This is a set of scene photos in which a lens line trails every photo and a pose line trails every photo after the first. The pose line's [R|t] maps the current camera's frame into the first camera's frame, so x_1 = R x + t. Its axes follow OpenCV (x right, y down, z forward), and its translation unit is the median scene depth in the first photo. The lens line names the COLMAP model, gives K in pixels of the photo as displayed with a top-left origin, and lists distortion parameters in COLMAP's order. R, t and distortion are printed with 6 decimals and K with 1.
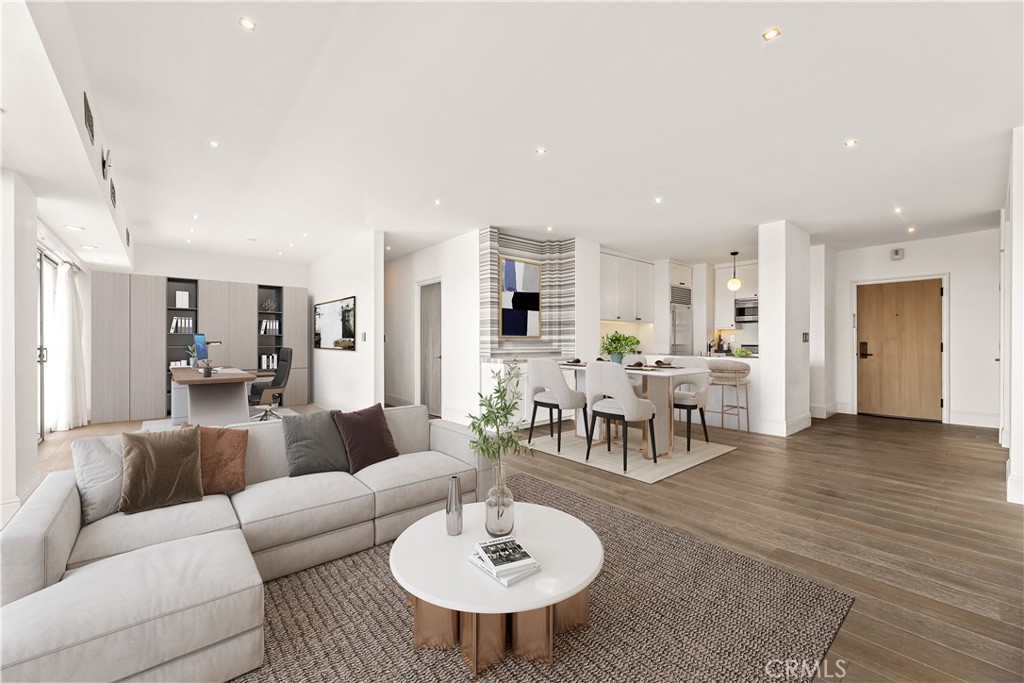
lens RADIAL K [[409.1, 0, 519.1], [0, 409.1, 337.2], [0, 0, 1]] dist [0.003611, -0.000925]
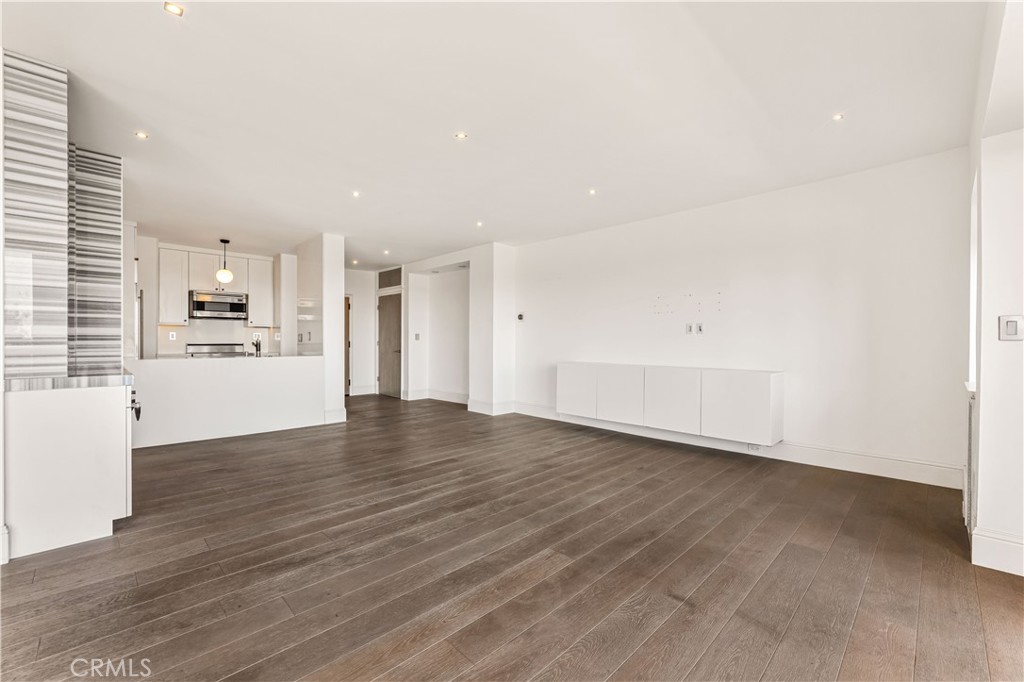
lens RADIAL K [[409.1, 0, 506.1], [0, 409.1, 342.4], [0, 0, 1]] dist [0.003611, -0.000925]
pose [[-0.018515, -0.005771, 0.999812, -0.420228], [-0.008335, 0.999949, 0.005617, 0.006900], [-0.999794, -0.008229, -0.018562, 0.448383]]
